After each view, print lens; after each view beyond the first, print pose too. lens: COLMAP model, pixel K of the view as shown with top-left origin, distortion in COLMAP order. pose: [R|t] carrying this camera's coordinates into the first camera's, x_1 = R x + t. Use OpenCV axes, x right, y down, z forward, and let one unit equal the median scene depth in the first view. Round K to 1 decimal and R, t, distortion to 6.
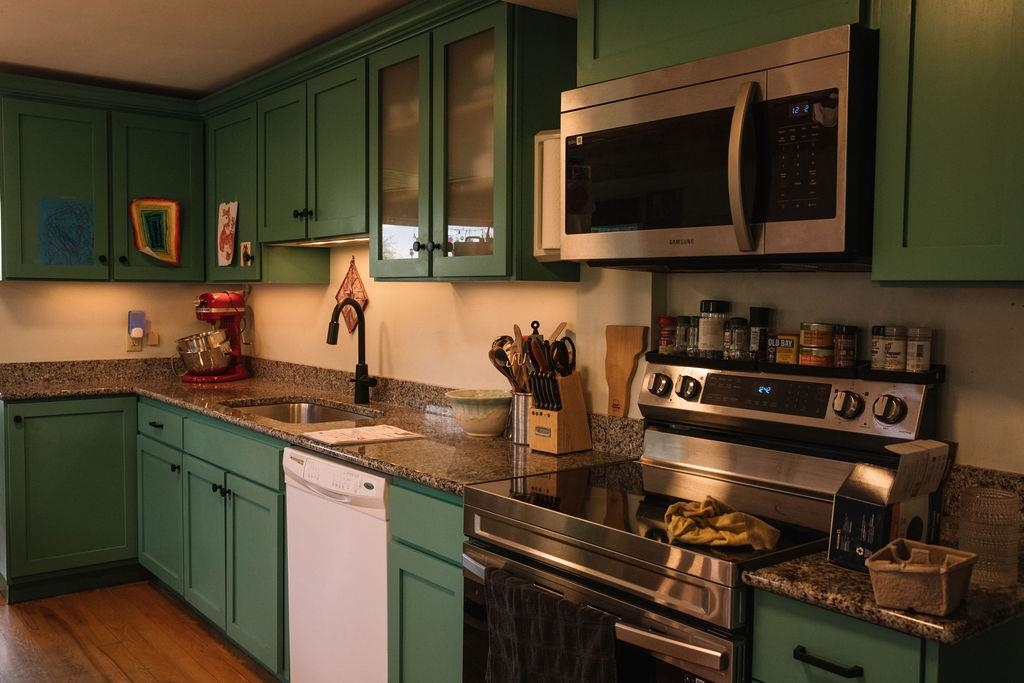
lens RADIAL K [[951.8, 0, 507.1], [0, 951.8, 340.3], [0, 0, 1]] dist [0.007463, 0.000000]
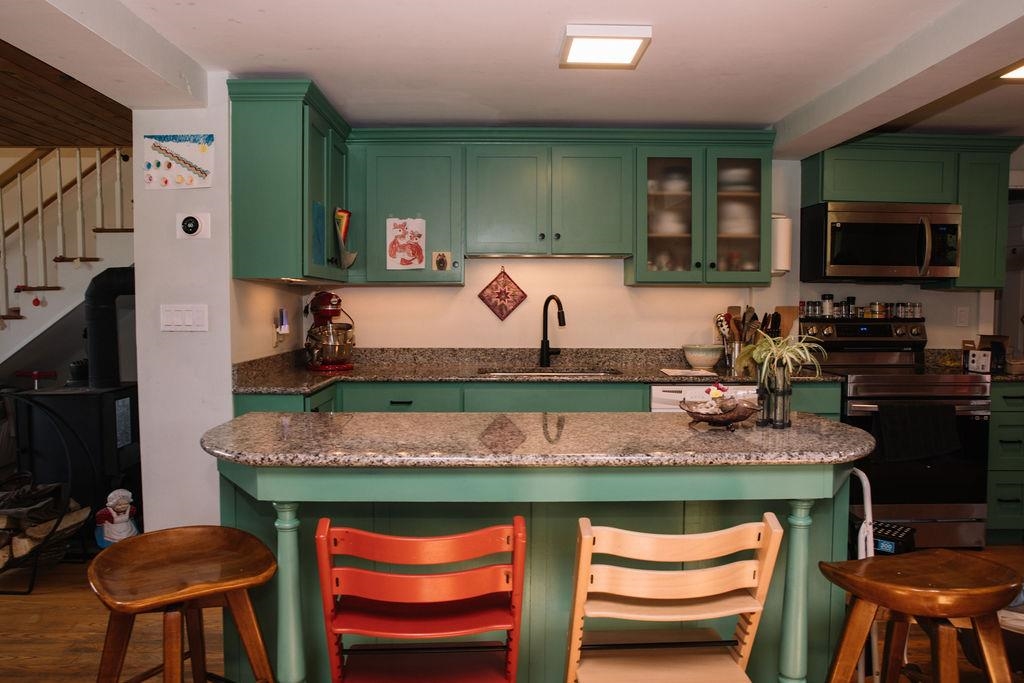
lens RADIAL K [[708.3, 0, 508.1], [0, 708.3, 338.0], [0, 0, 1]] dist [-0.109031, 0.083742]
pose [[0.585898, -0.049461, 0.808874, -1.072677], [0.044336, 0.998597, 0.028948, -0.012355], [-0.809171, 0.018902, 0.587269, 0.407164]]
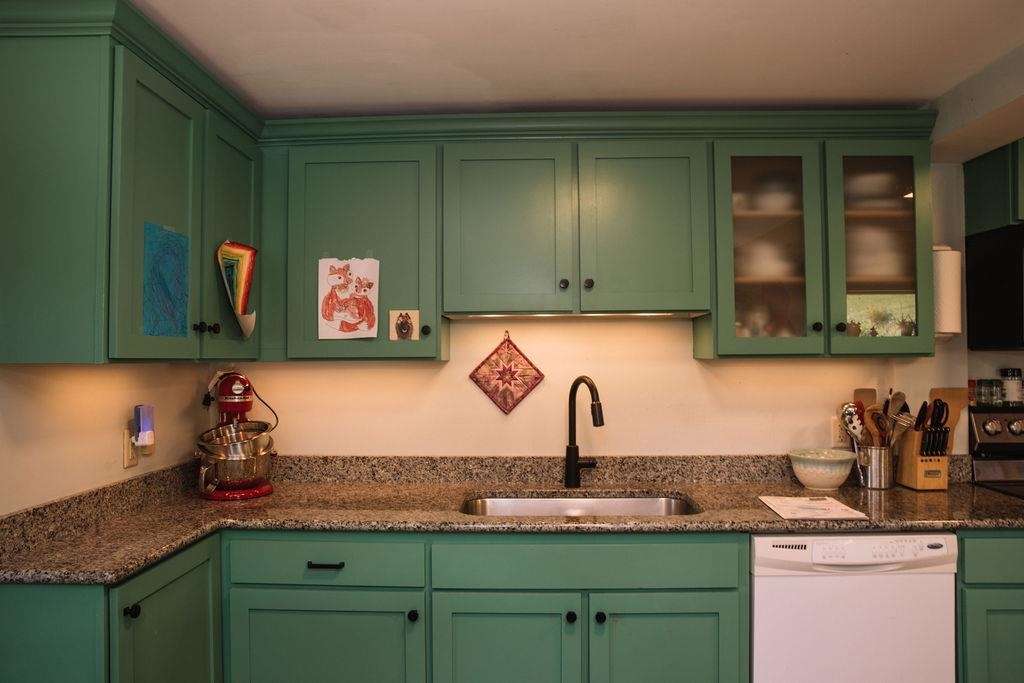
lens RADIAL K [[708.3, 0, 515.1], [0, 708.3, 347.6], [0, 0, 1]] dist [-0.109031, 0.083742]
pose [[0.620188, -0.001451, 0.784452, -0.739087], [0.050670, 0.997984, -0.038213, -0.047937], [-0.782815, 0.063447, 0.619011, 0.607764]]
